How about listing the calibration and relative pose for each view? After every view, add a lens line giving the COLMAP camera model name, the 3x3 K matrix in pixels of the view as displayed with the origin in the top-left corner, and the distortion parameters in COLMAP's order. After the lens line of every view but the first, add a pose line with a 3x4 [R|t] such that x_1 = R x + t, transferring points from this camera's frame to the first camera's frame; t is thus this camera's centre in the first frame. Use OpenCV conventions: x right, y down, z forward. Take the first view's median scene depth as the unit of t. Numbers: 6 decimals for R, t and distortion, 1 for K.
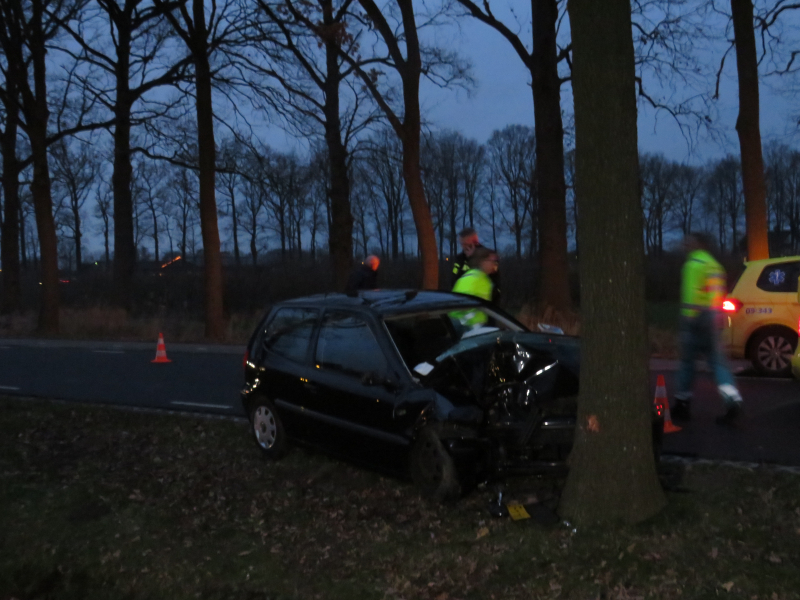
lens RADIAL K [[980.2, 0, 396.0], [0, 980.2, 303.5], [0, 0, 1]] dist [-0.081585, 0.000000]
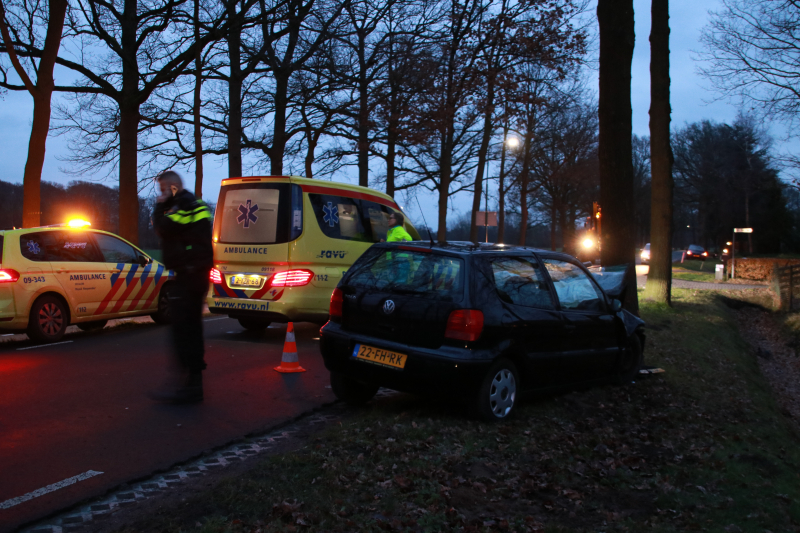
lens RADIAL K [[835.9, 0, 402.2], [0, 835.9, 267.0], [0, 0, 1]] dist [-0.096102, 0.000000]
pose [[-0.237987, -0.004168, 0.971259, -0.233345], [0.042930, 0.998968, 0.014806, -0.000751], [-0.970319, 0.045219, -0.237563, 0.348549]]
